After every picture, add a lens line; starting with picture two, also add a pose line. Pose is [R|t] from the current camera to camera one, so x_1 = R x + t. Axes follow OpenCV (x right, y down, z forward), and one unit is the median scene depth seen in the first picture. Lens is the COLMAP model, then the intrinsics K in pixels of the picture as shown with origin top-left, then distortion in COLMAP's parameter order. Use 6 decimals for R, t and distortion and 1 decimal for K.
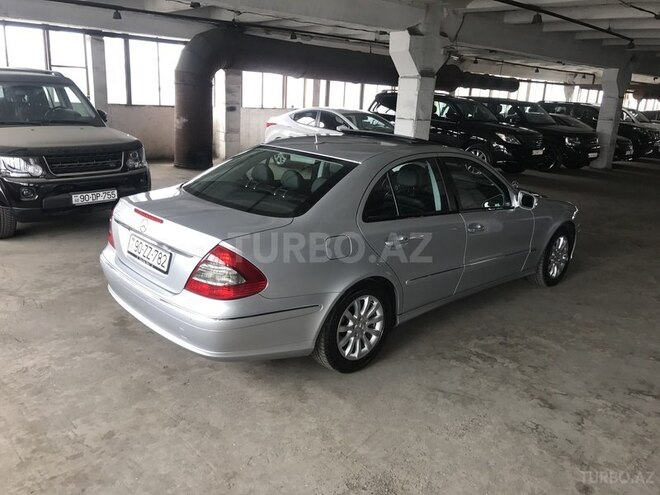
lens RADIAL K [[541.5, 0, 323.5], [0, 541.5, 246.6], [0, 0, 1]] dist [0.007192, 0.002873]
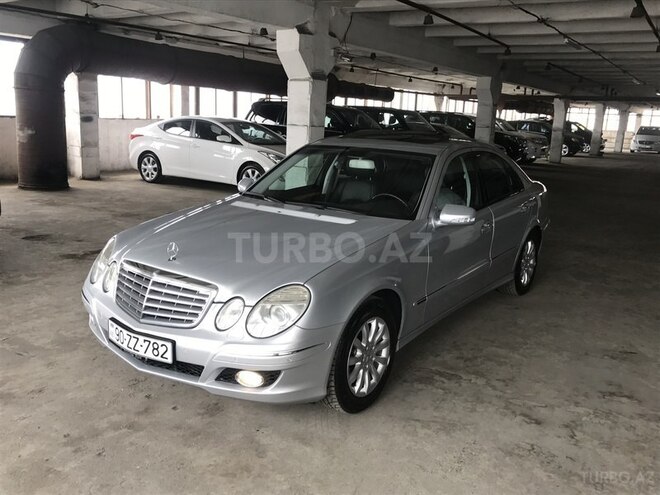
lens RADIAL K [[582.9, 0, 323.8], [0, 582.9, 245.7], [0, 0, 1]] dist [0.000557, 0.020164]
pose [[0.971307, -0.059868, 0.230171, -0.070553], [0.070039, 0.996885, -0.036269, 0.008905], [-0.227283, 0.051350, 0.972474, 0.073856]]
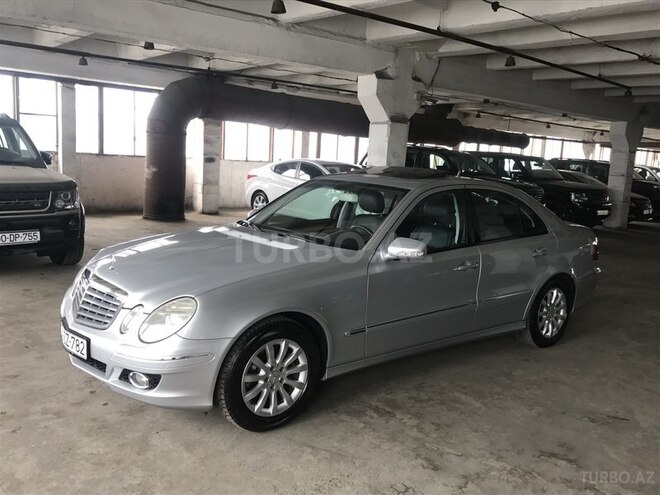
lens RADIAL K [[582.9, 0, 323.9], [0, 582.9, 246.7], [0, 0, 1]] dist [0.000557, 0.020164]
pose [[0.999233, 0.011741, -0.037366, 0.156254], [-0.016188, 0.992515, -0.121047, 0.038138], [0.035665, 0.121559, 0.991943, 0.032475]]
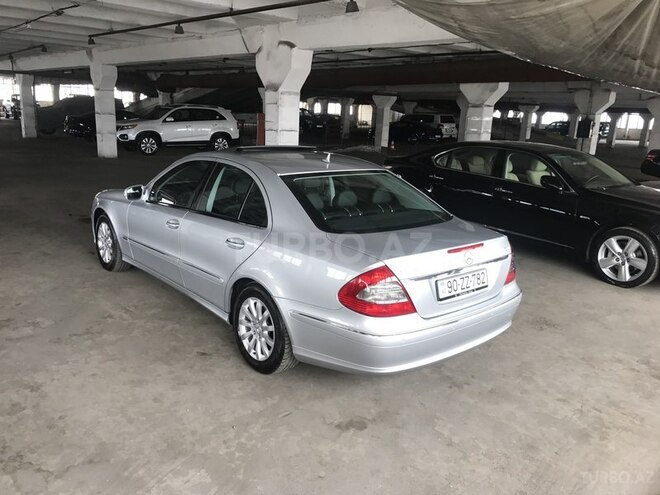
lens RADIAL K [[541.5, 0, 326.0], [0, 541.5, 248.8], [0, 0, 1]] dist [0.007192, 0.002873]
pose [[0.033374, -0.294692, 0.955009, -0.744361], [0.229255, 0.932321, 0.279679, -0.229091], [-0.972794, 0.209607, 0.098675, 0.653007]]
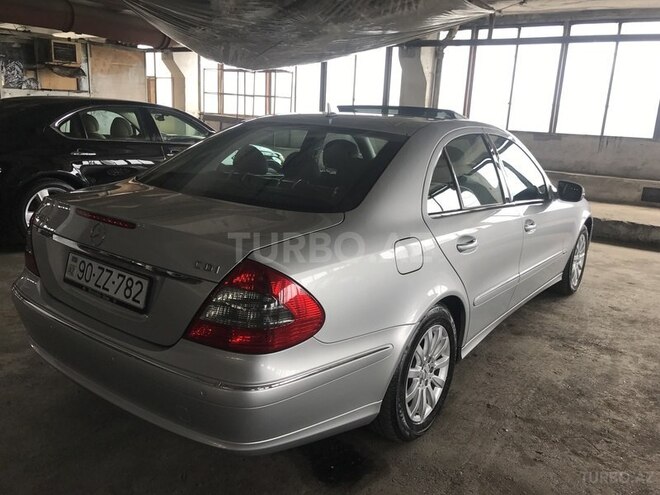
lens RADIAL K [[541.5, 0, 322.3], [0, 541.5, 249.6], [0, 0, 1]] dist [0.007192, 0.002873]
pose [[-0.971493, -0.044100, -0.232932, 0.451074], [-0.154125, 0.864054, 0.479225, -0.317219], [0.180132, 0.501464, -0.846219, 1.425034]]
